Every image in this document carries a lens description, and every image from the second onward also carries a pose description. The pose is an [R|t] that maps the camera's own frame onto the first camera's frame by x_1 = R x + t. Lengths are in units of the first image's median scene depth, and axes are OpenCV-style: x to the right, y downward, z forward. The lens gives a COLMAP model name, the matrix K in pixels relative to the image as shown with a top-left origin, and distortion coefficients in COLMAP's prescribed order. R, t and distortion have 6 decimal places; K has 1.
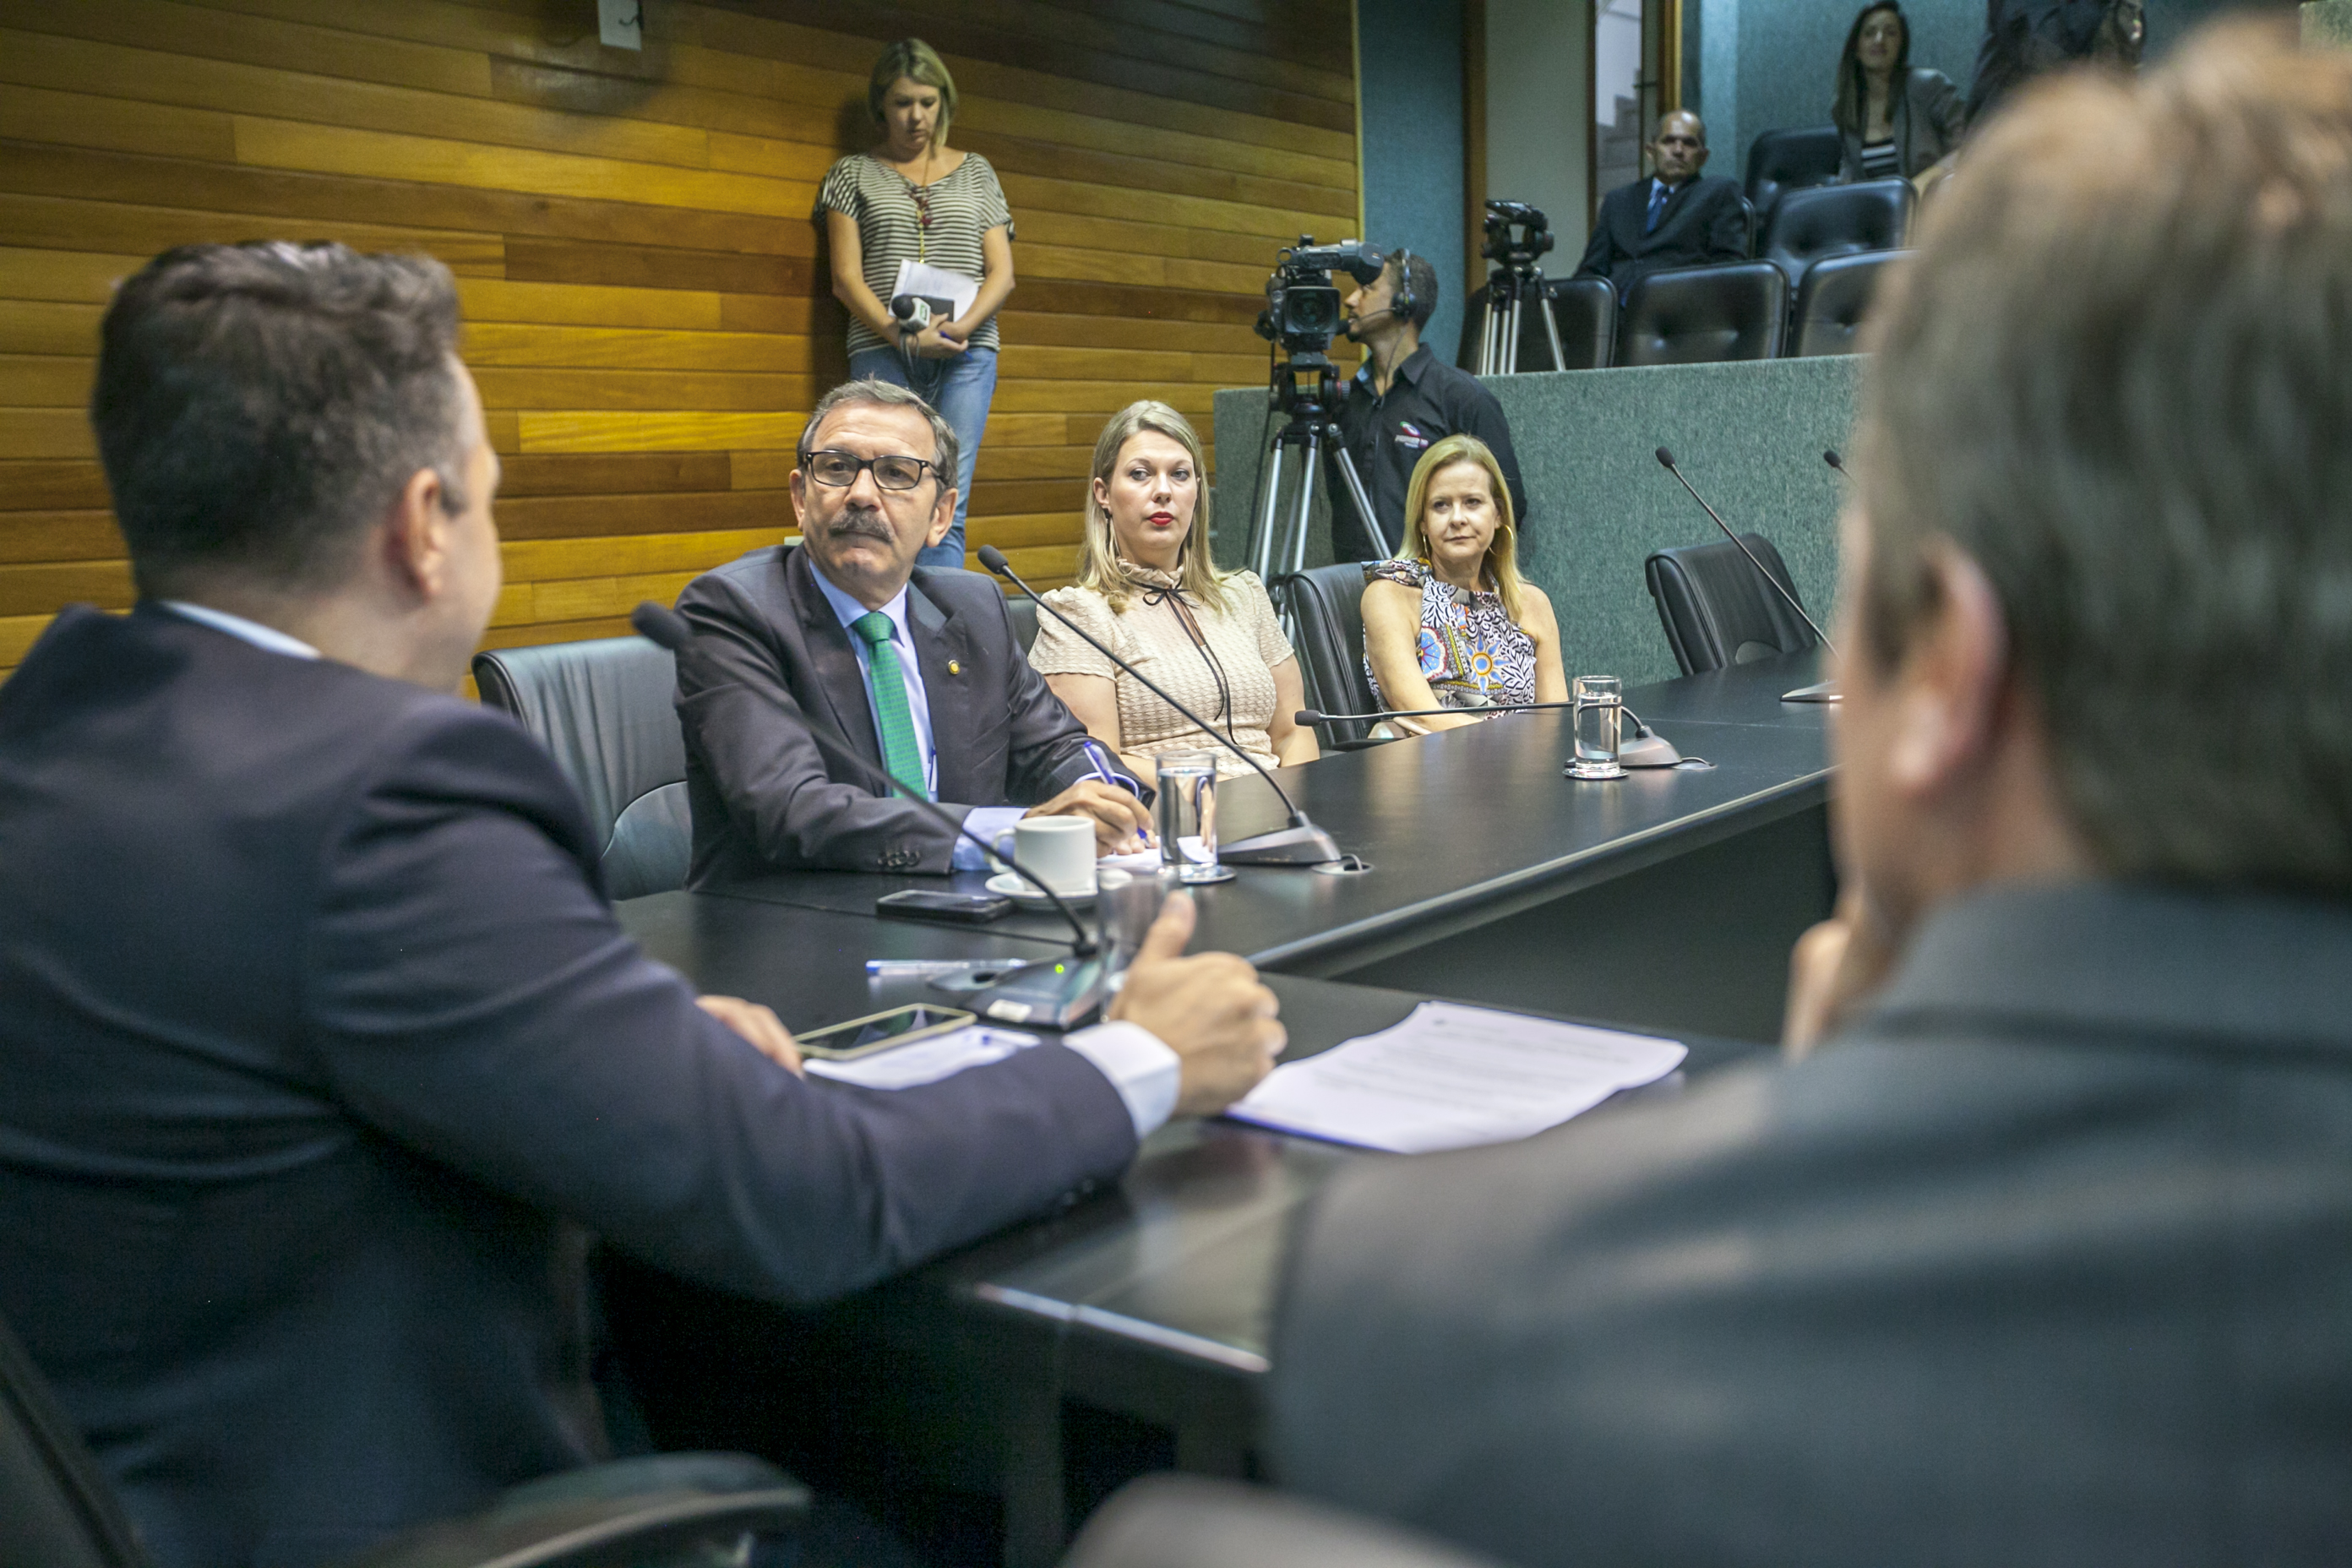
lens RADIAL K [[2187.1, 0, 1121.2], [0, 2187.1, 775.2], [0, 0, 1]] dist [0.063818, 0.000000]
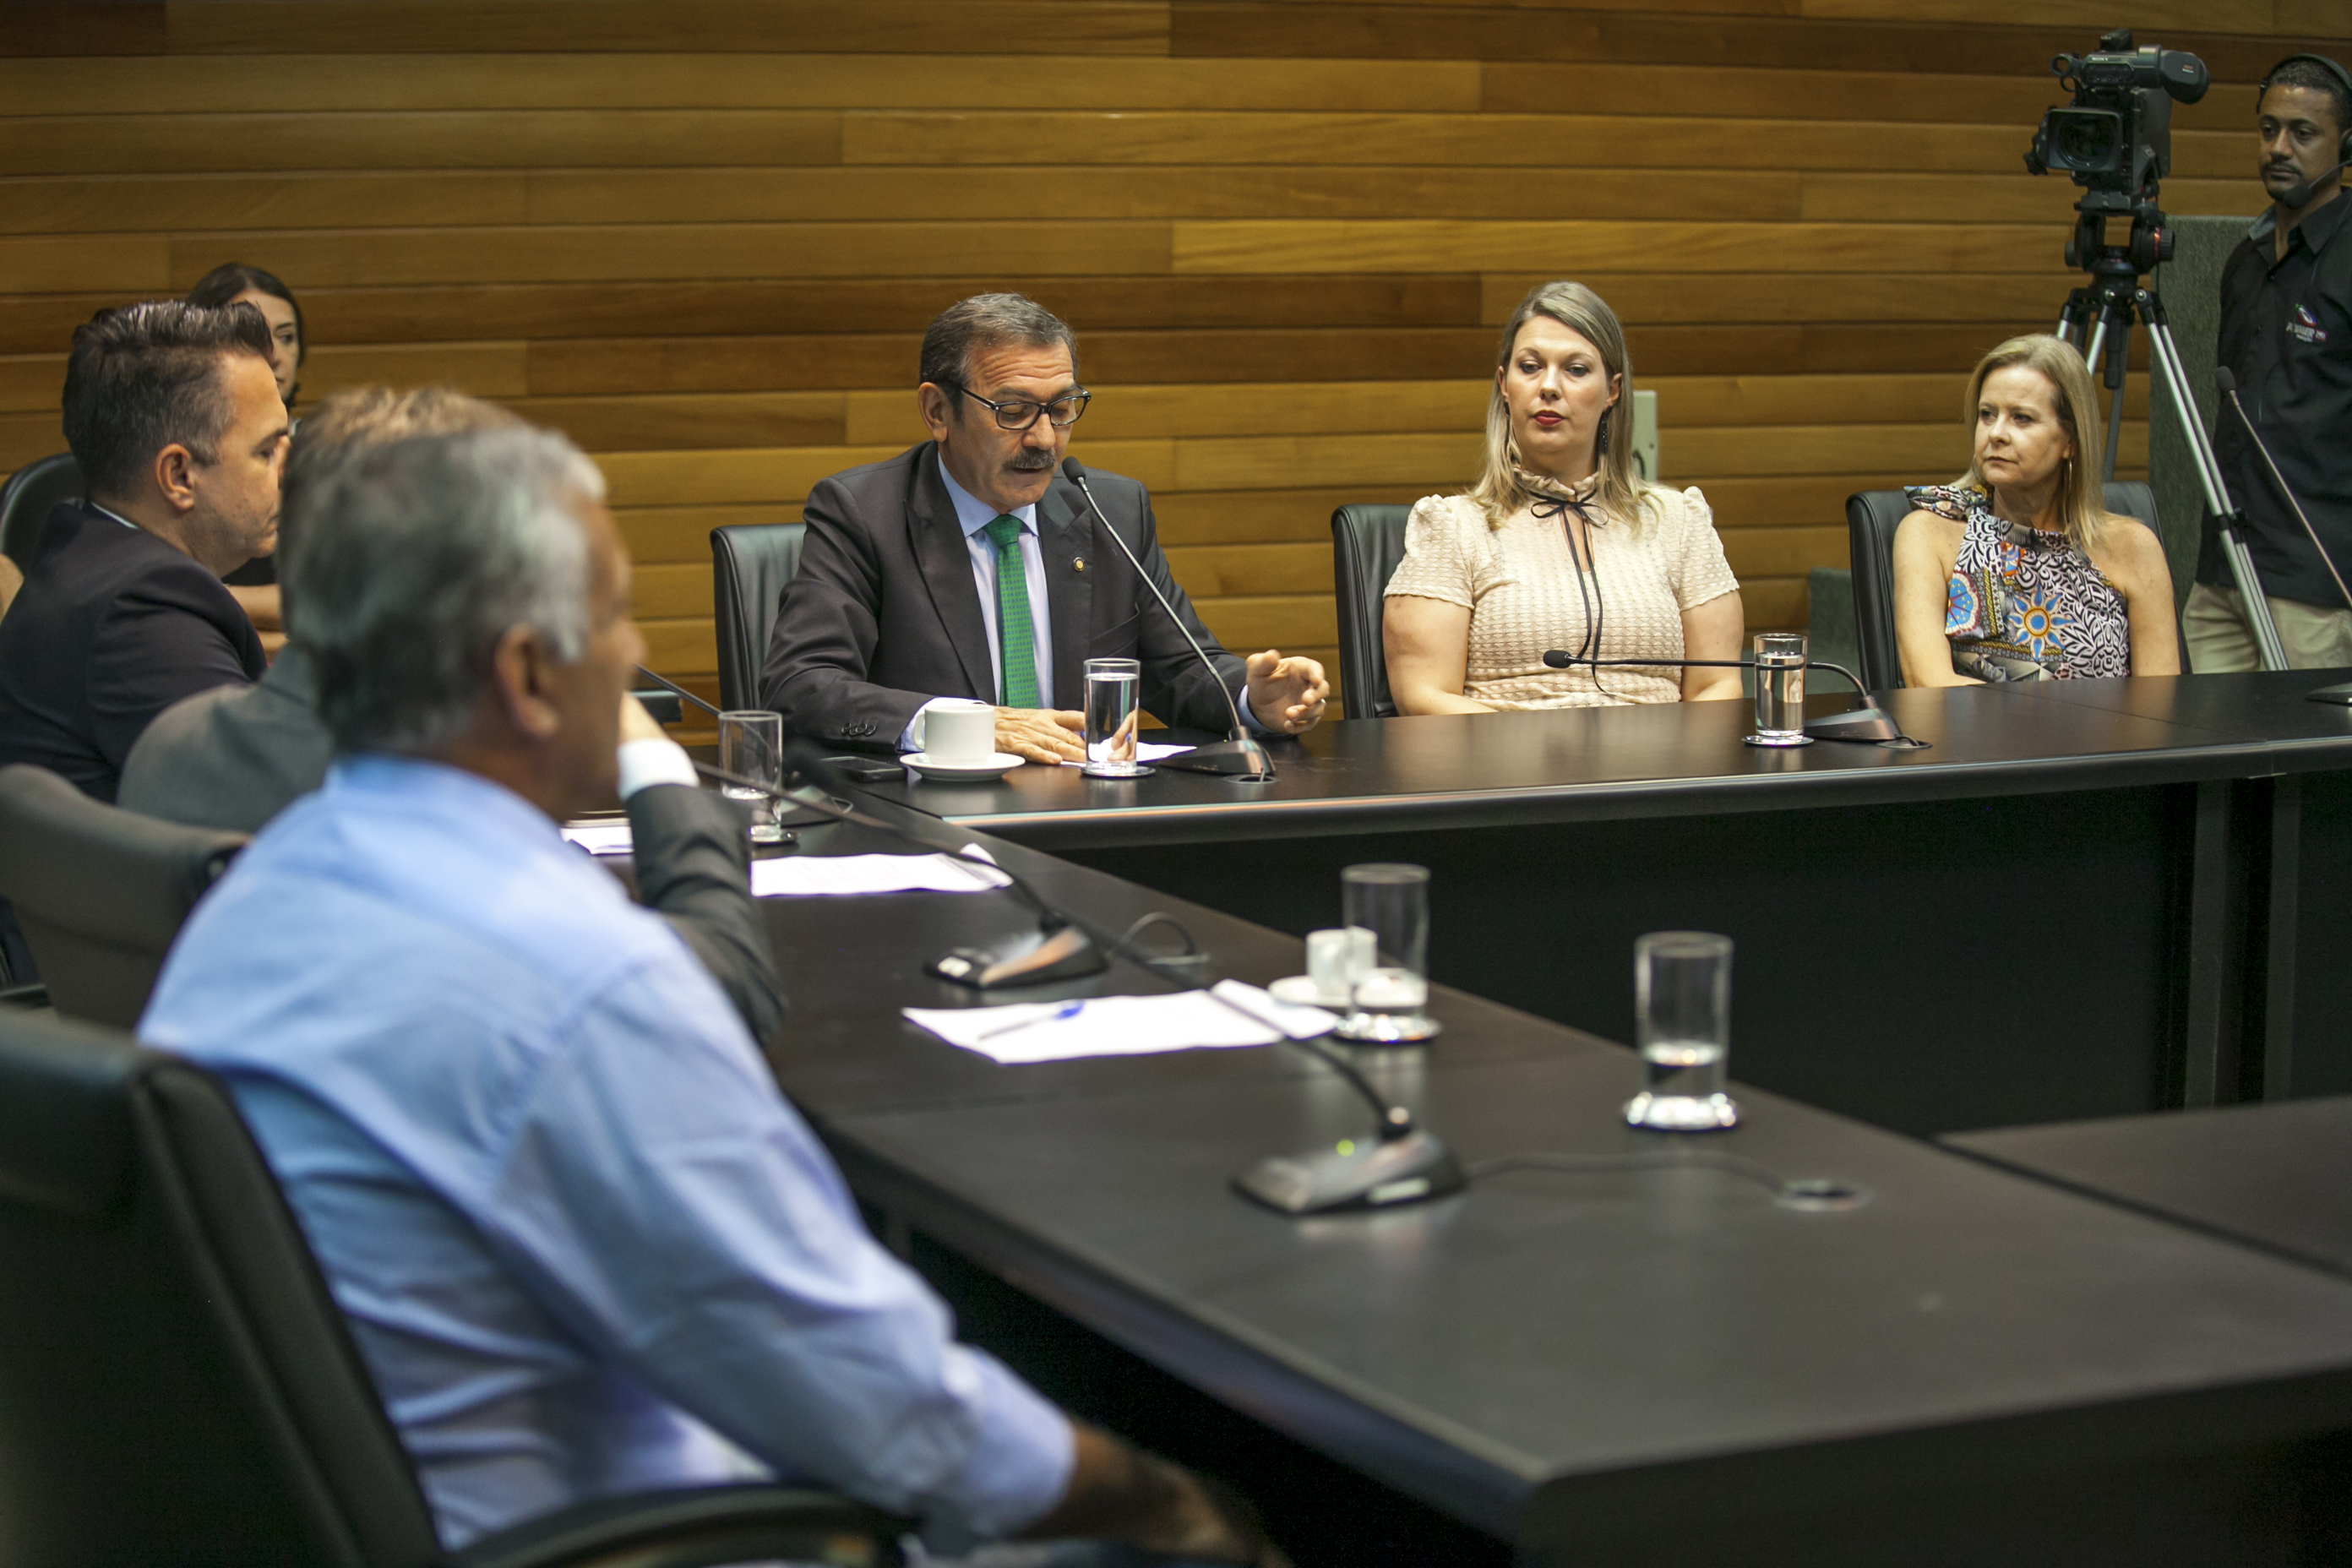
lens RADIAL K [[4786.8, 0, 1186.0], [0, 4786.8, 765.4], [0, 0, 1]] dist [-0.345161, 0.000000]
pose [[0.884334, 0.087106, -0.458658, 0.677983], [-0.090975, 0.995759, 0.013700, 0.003981], [0.457906, 0.029611, 0.888507, -0.638856]]
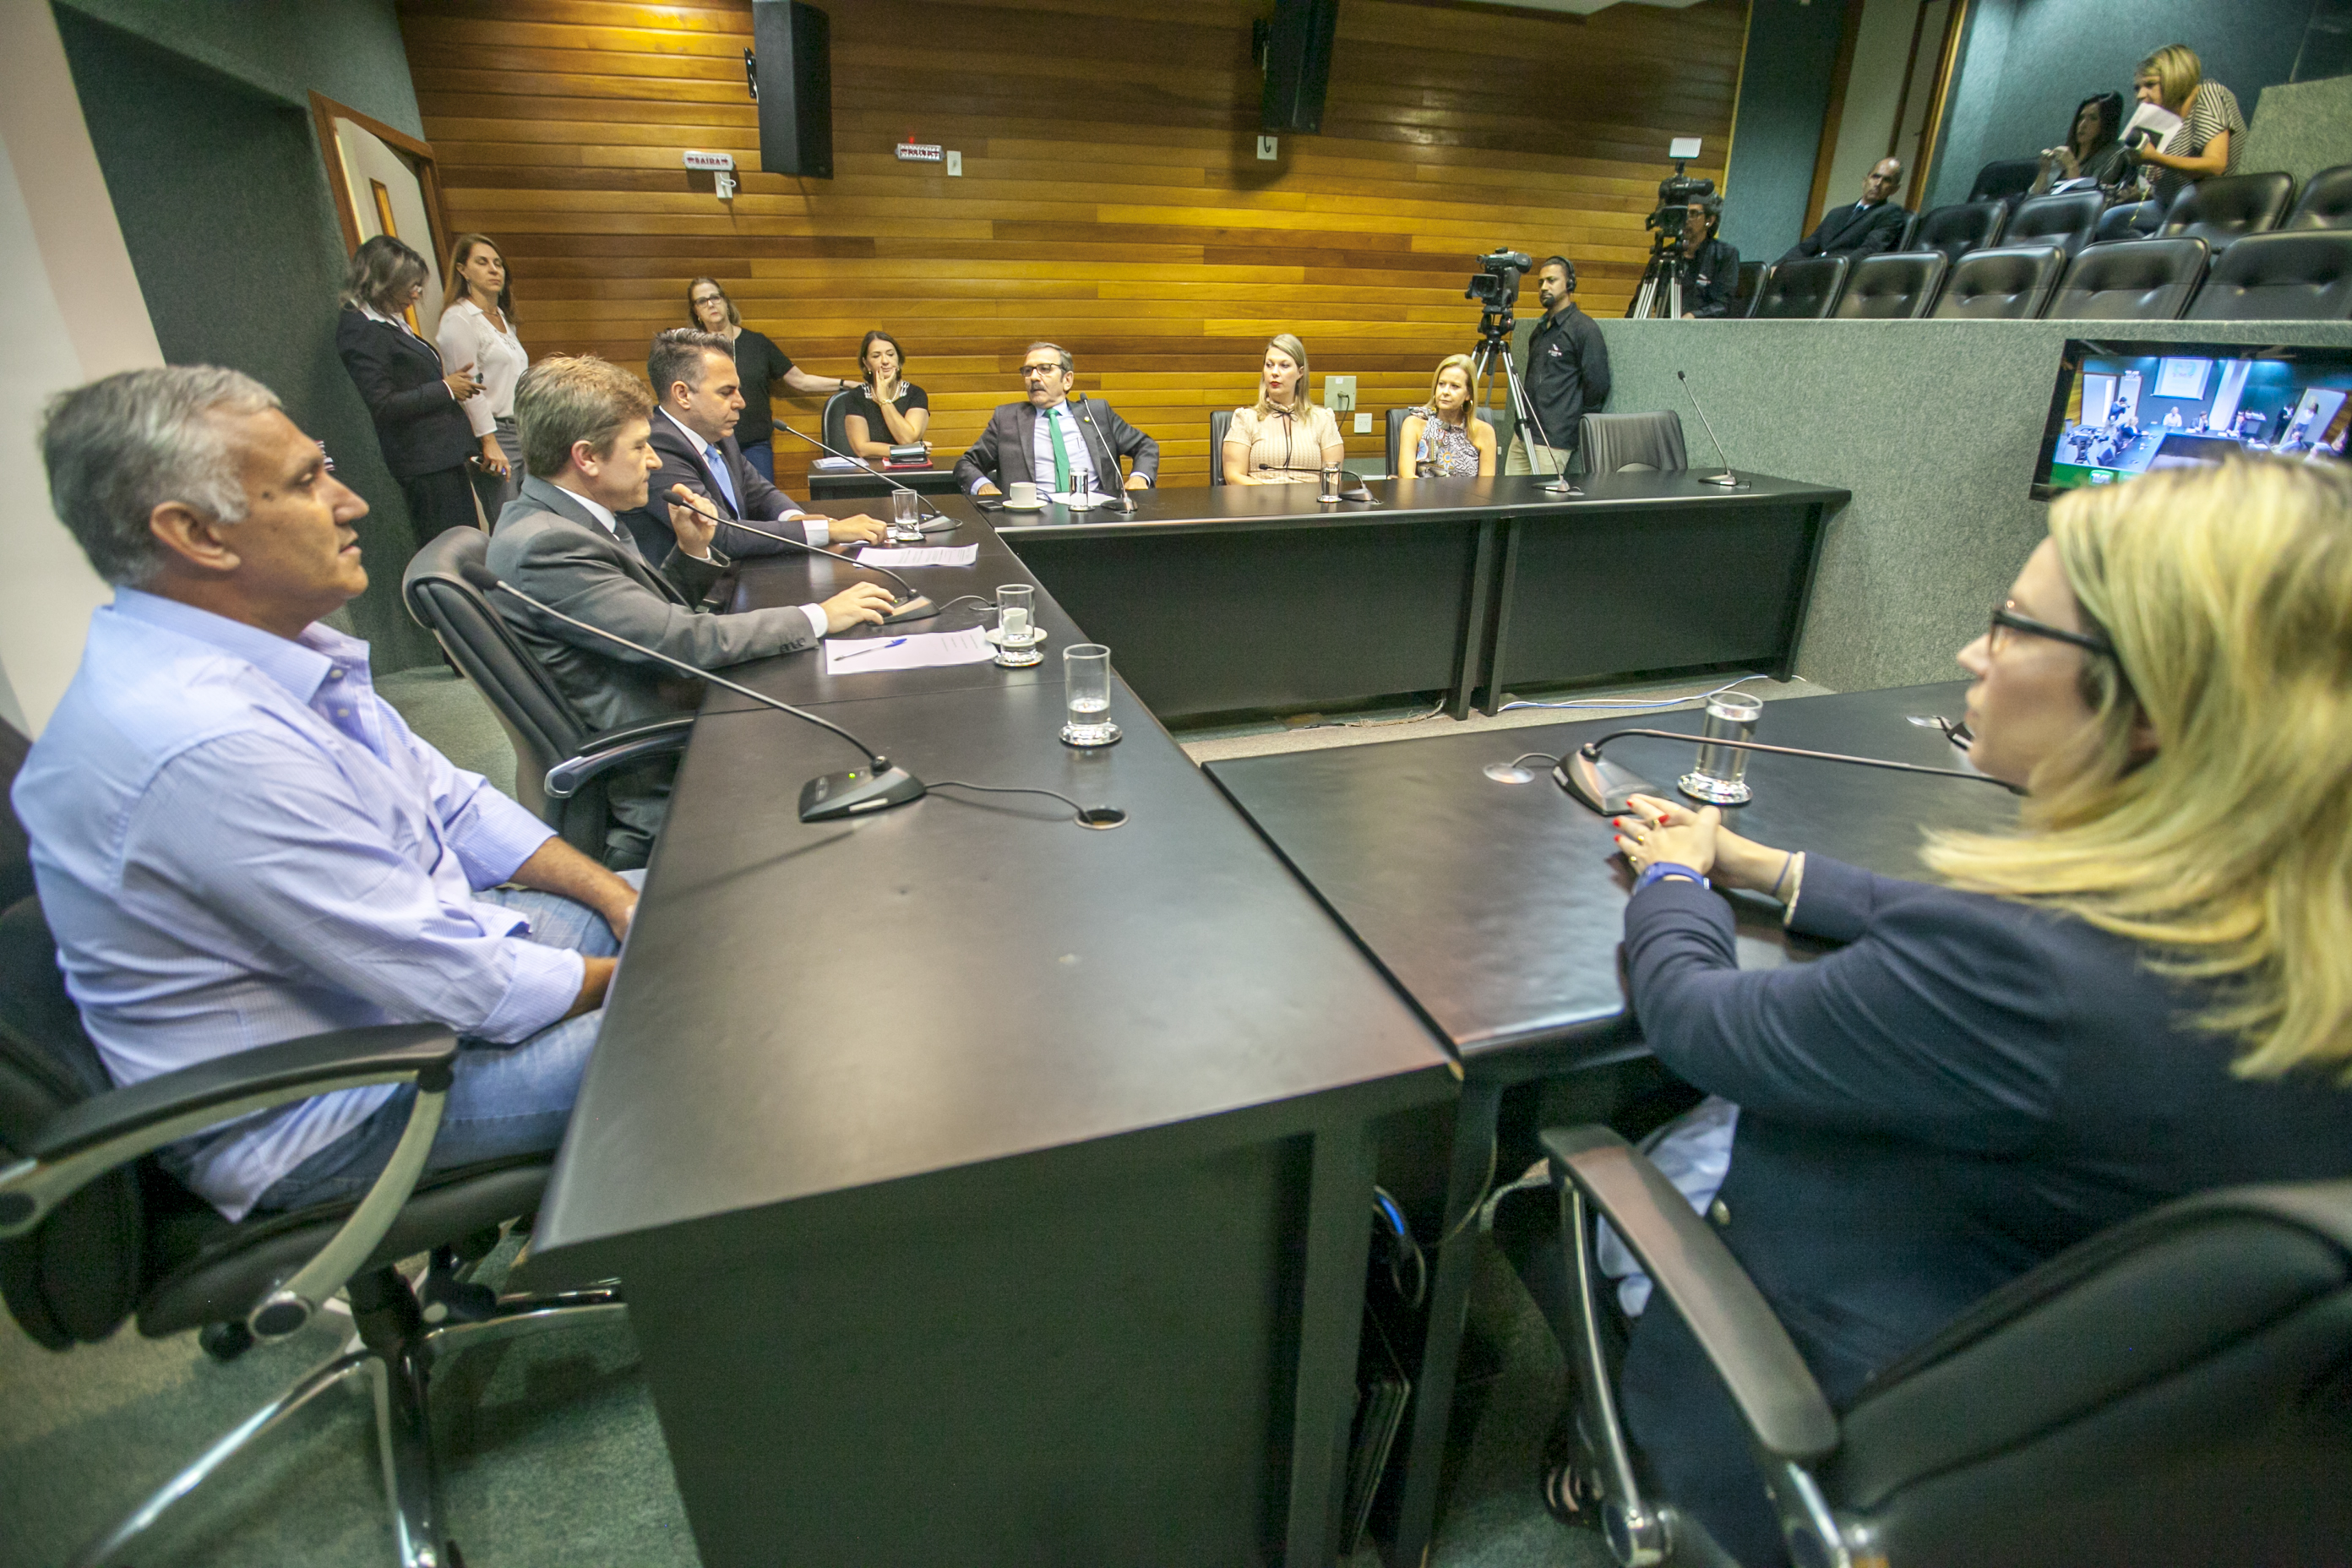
lens RADIAL K [[1074.7, 0, 1184.1], [0, 1074.7, 767.0], [0, 0, 1]] dist [-0.033379, 0.005235]
pose [[0.823475, 0.249290, -0.509651, 0.601531], [-0.109716, 0.951310, 0.288047, -0.035208], [0.556643, -0.181282, 0.810731, -0.134416]]
